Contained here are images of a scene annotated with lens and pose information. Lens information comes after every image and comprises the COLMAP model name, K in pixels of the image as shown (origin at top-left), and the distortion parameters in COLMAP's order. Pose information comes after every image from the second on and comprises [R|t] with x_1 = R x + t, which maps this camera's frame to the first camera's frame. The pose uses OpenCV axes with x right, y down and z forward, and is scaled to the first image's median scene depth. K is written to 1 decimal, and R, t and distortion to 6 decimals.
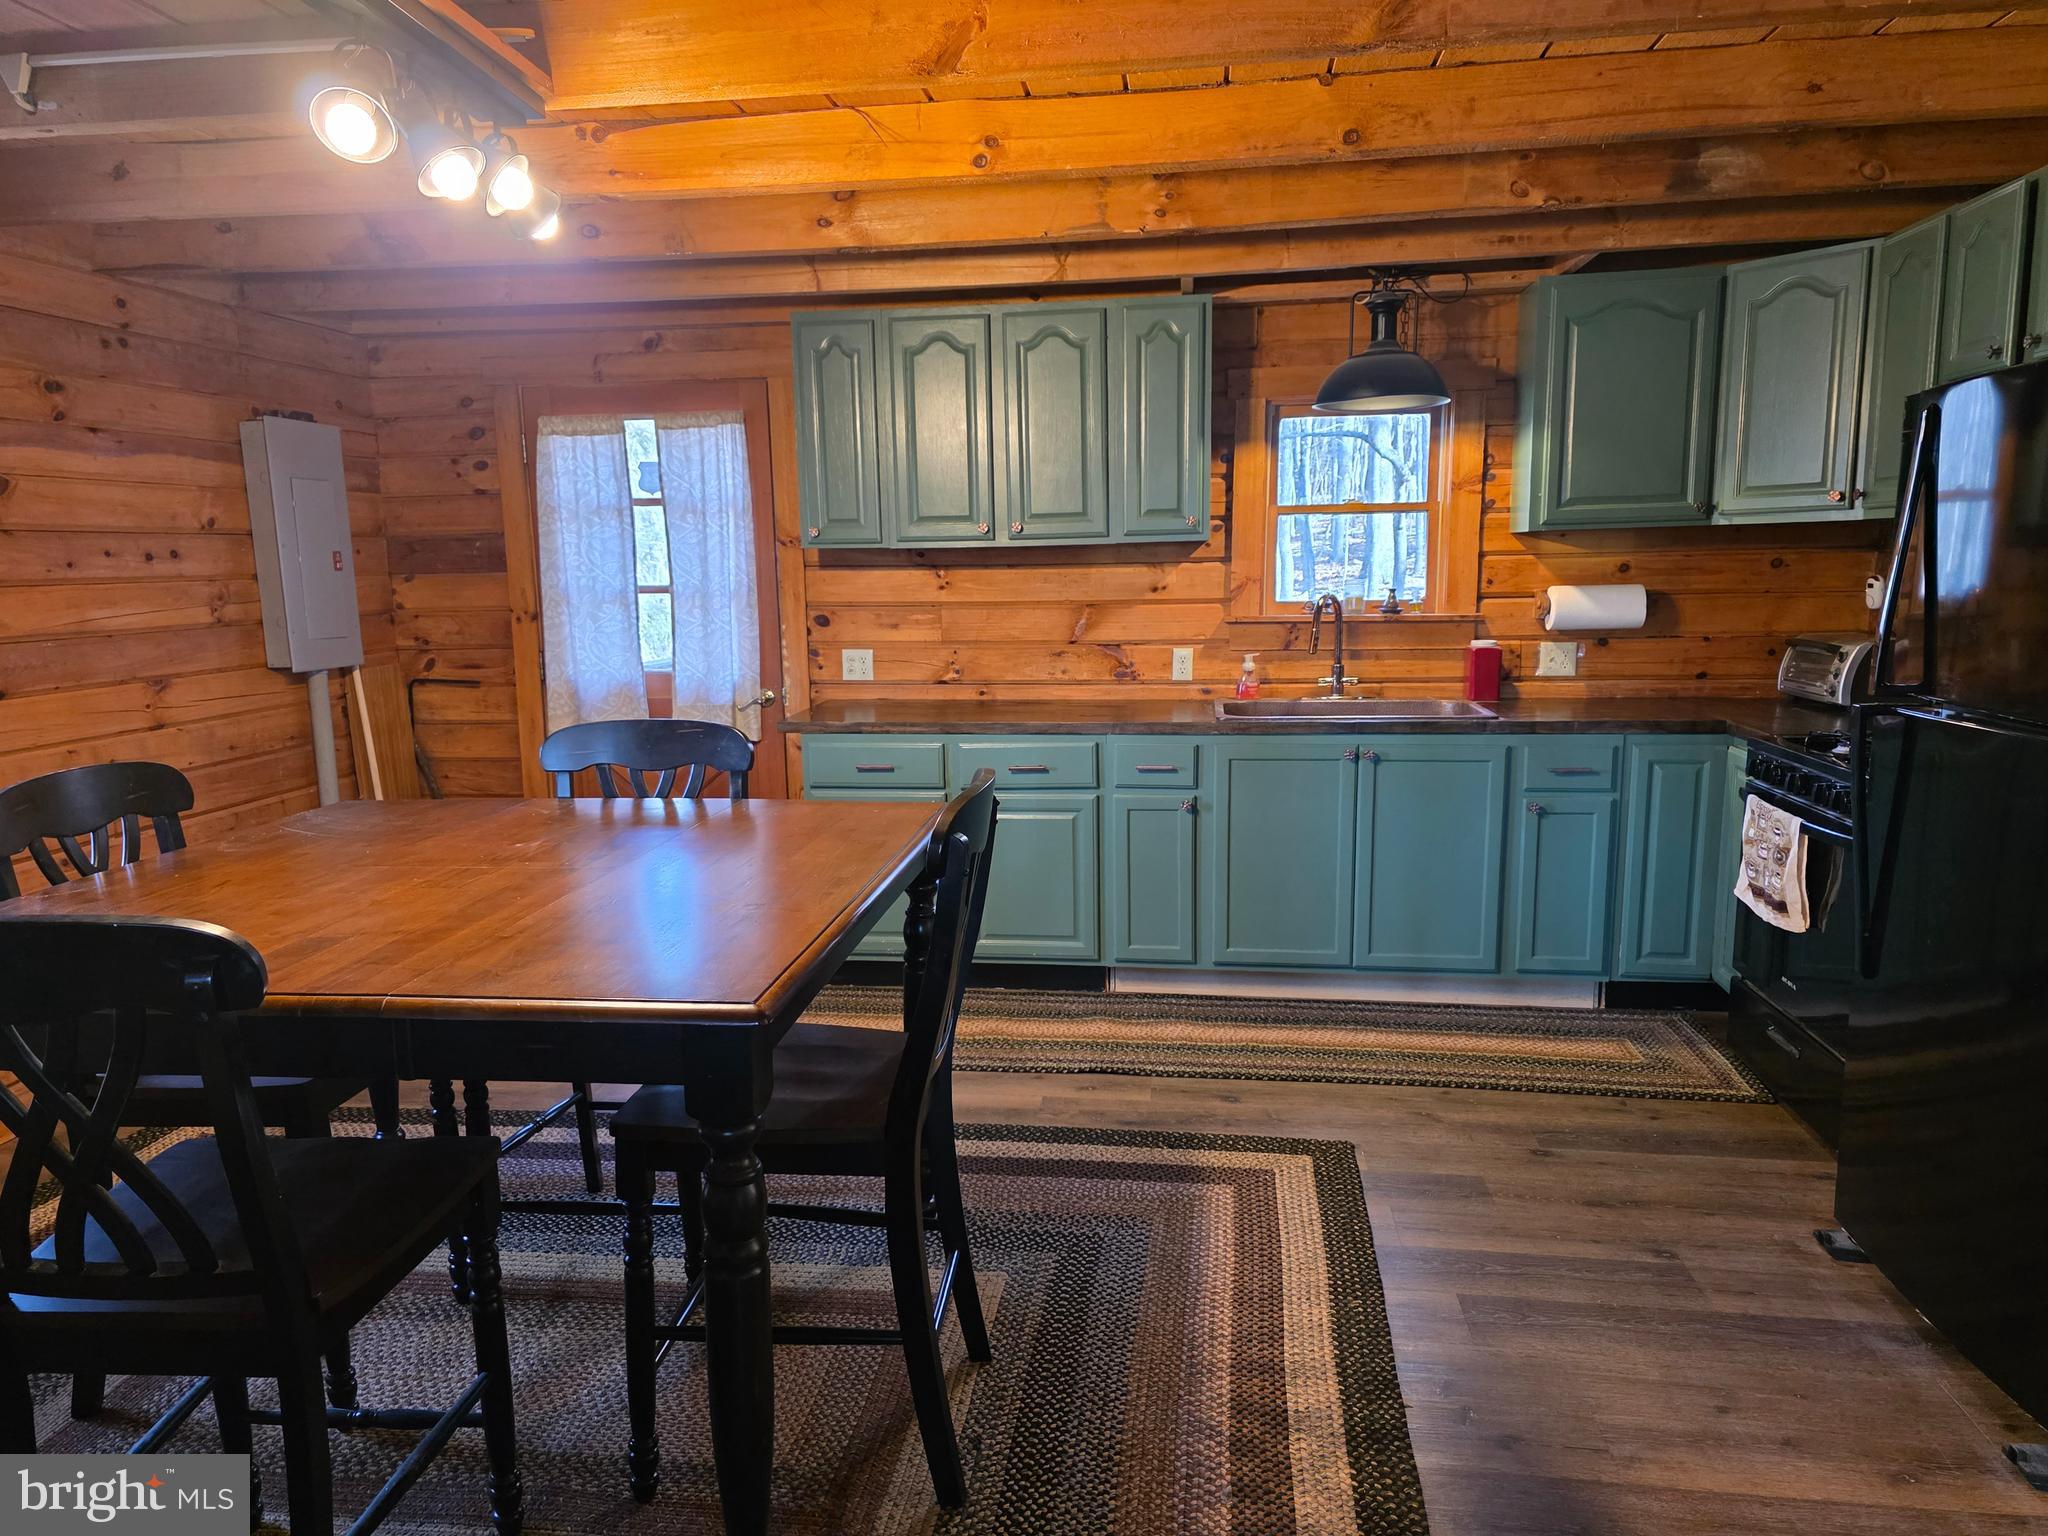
lens RADIAL K [[1393.9, 0, 1005.8], [0, 1393.9, 781.7], [0, 0, 1]] dist [0.077195, -0.069650]
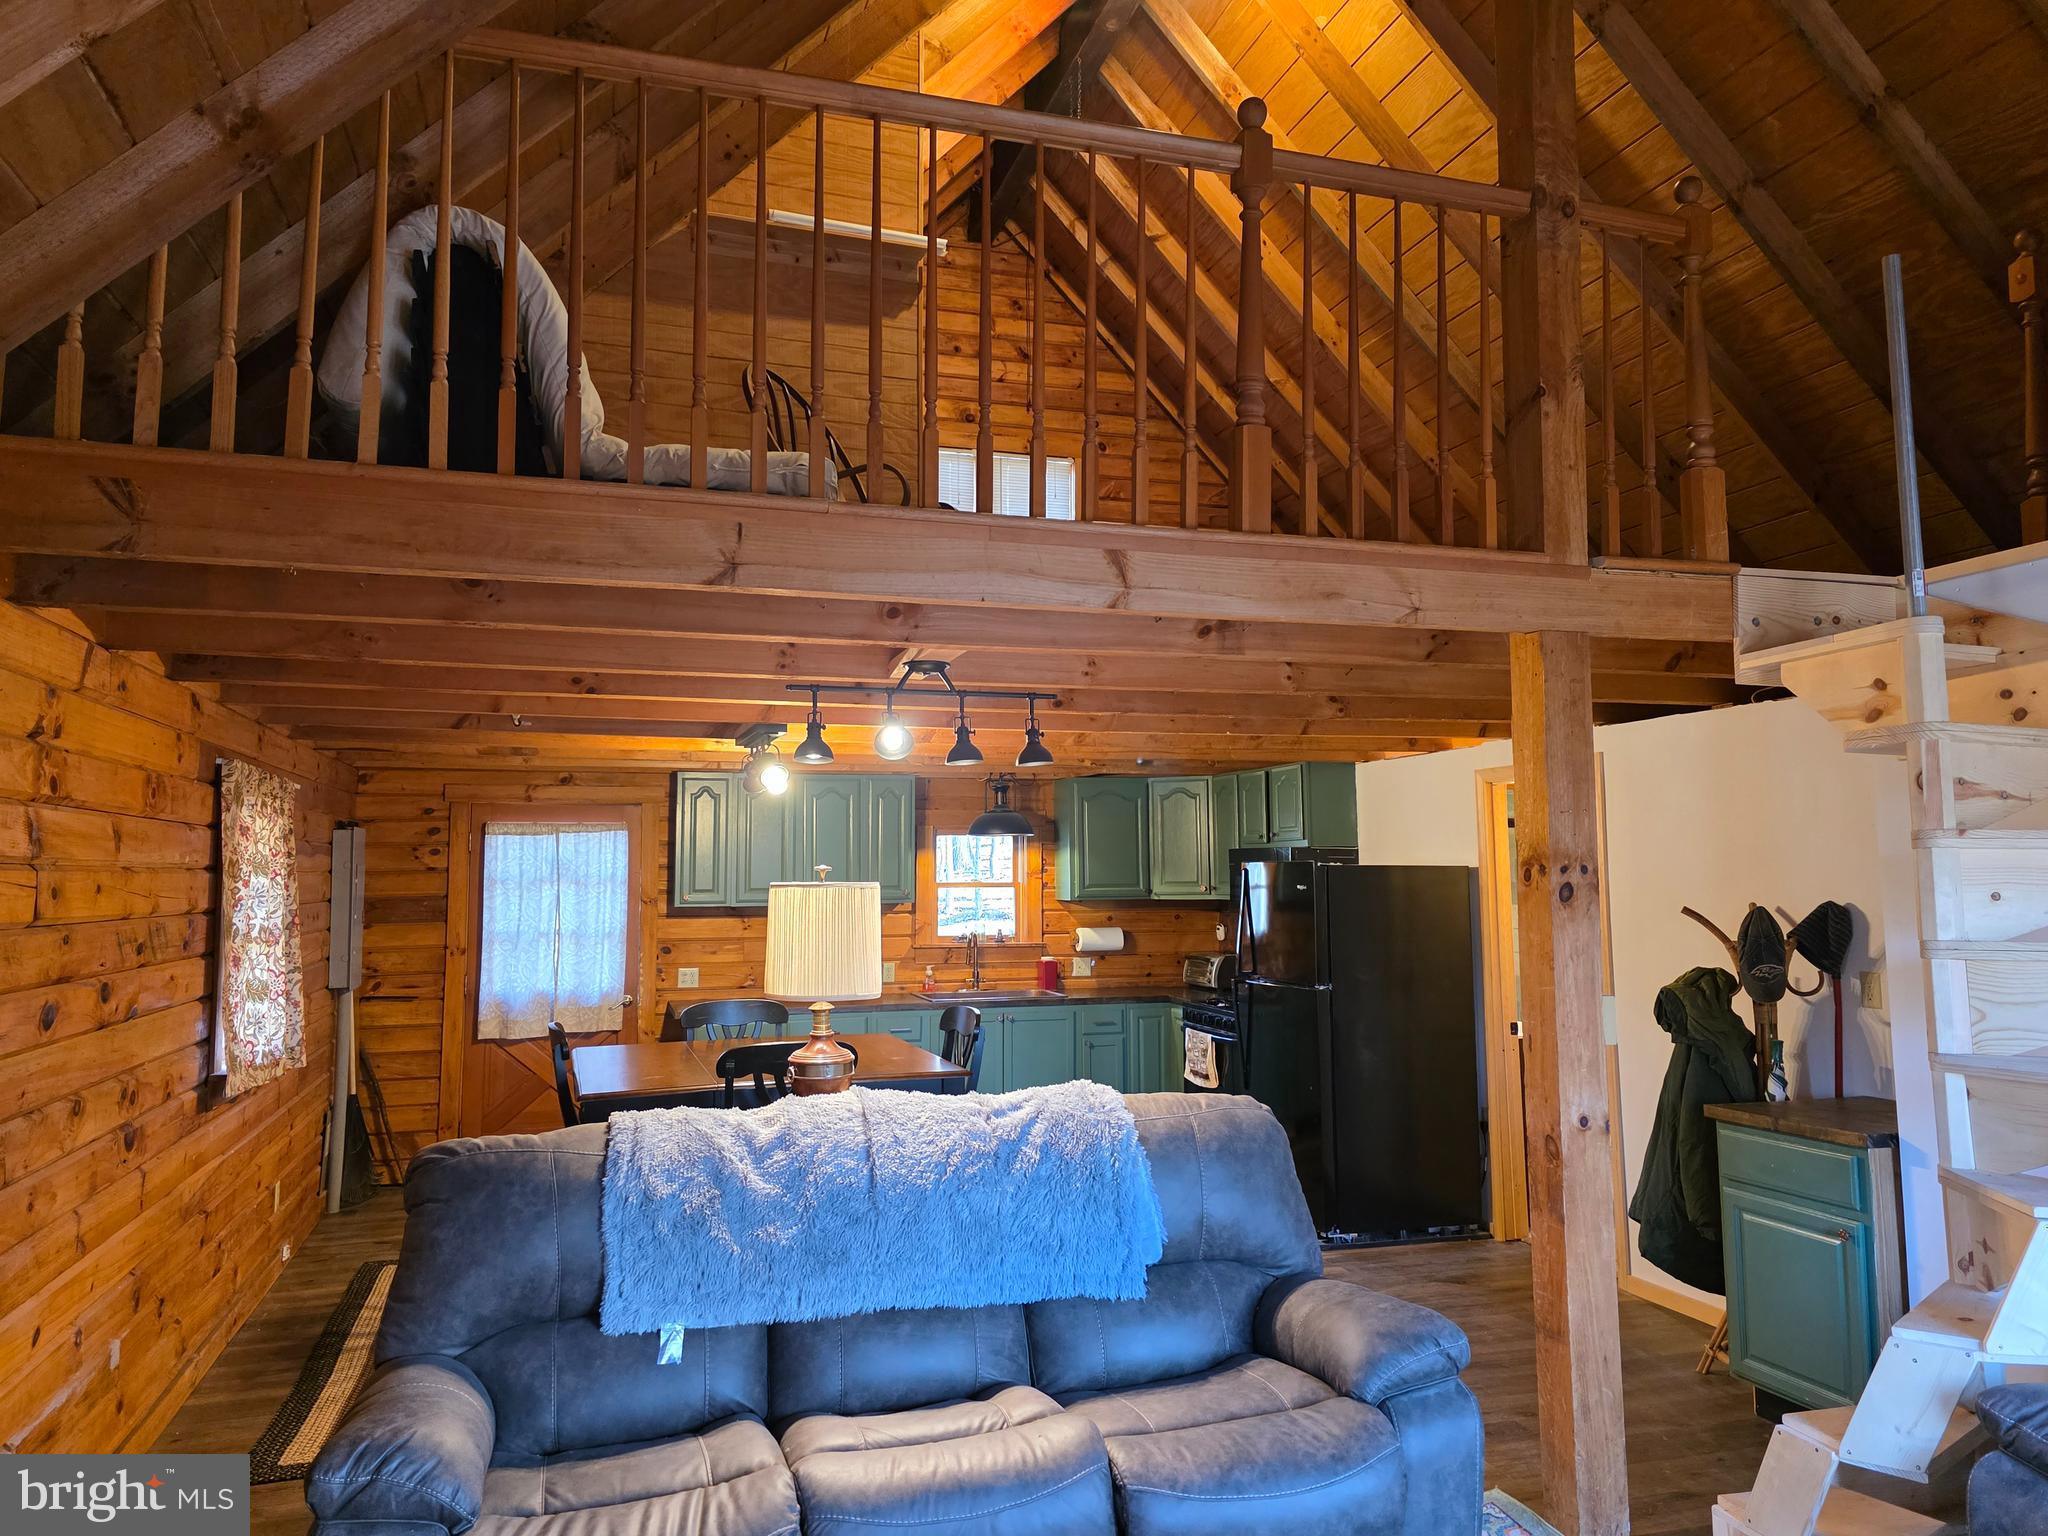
lens RADIAL K [[1393.9, 0, 1021.1], [0, 1393.9, 762.9], [0, 0, 1]] dist [0.077195, -0.069650]
pose [[0.905973, 0.046628, 0.420760, -0.470987], [0.057027, 0.971414, -0.230440, 0.071706], [-0.419477, 0.232767, 0.877416, -0.651699]]
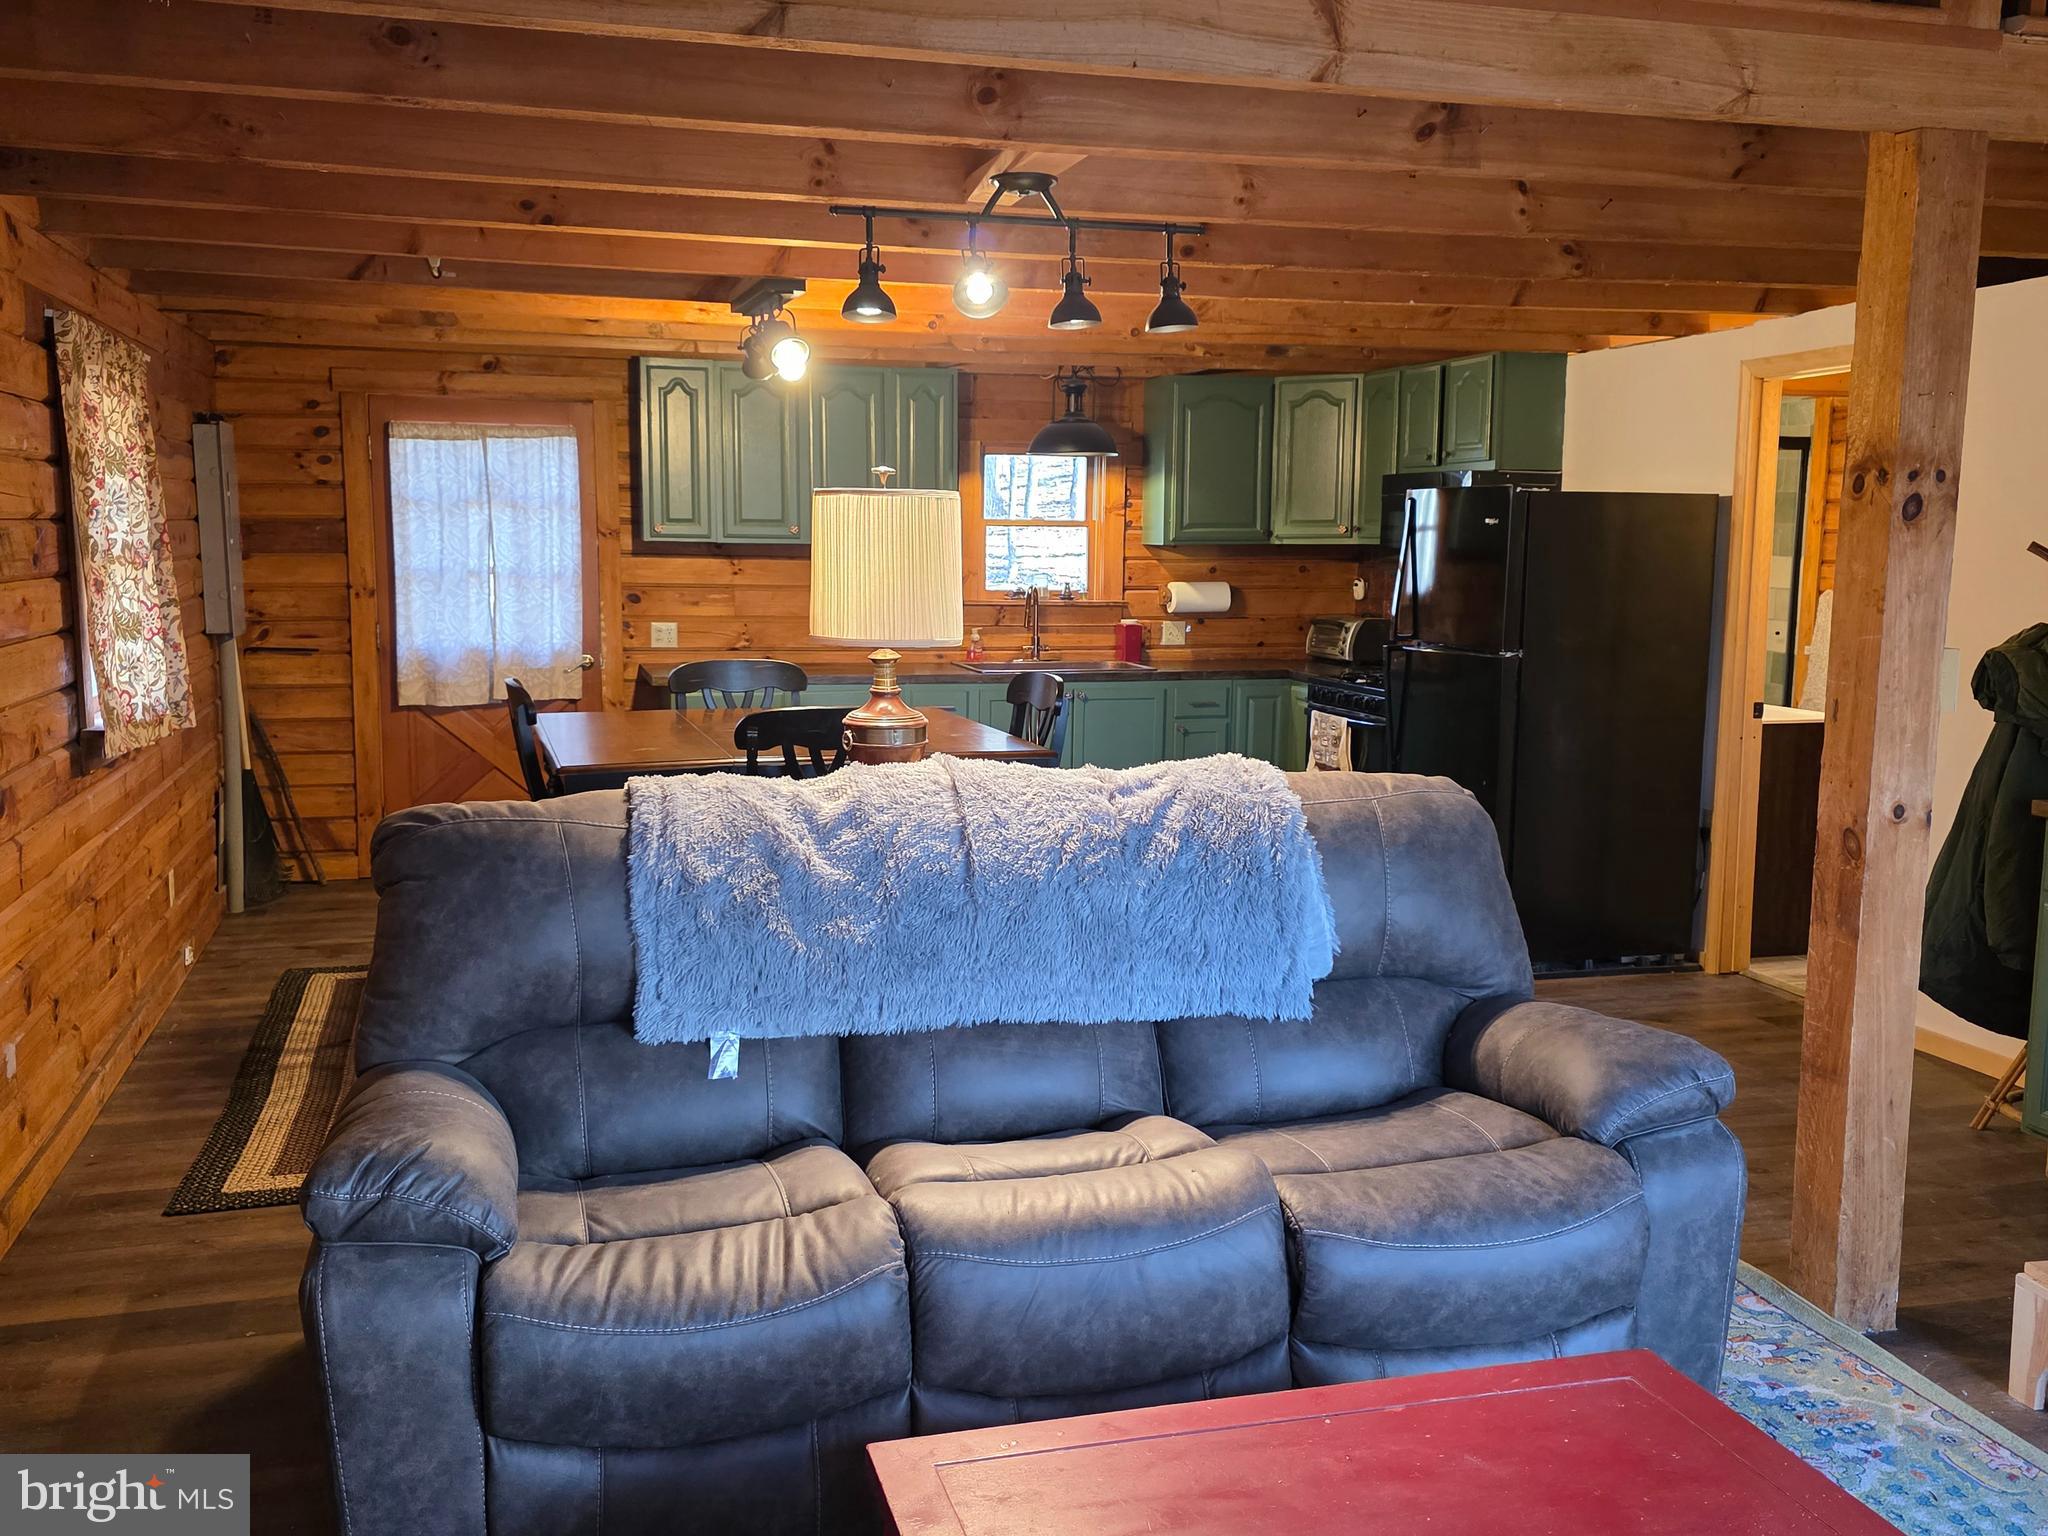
lens RADIAL K [[1816.0, 0, 1020.1], [0, 1816.0, 781.9], [0, 0, 1]] dist [0.094754, -0.117553]
pose [[0.913859, -0.029542, 0.404956, -0.497455], [0.039074, 0.999119, -0.015291, 0.085419], [-0.404148, 0.029797, 0.914208, -0.612702]]
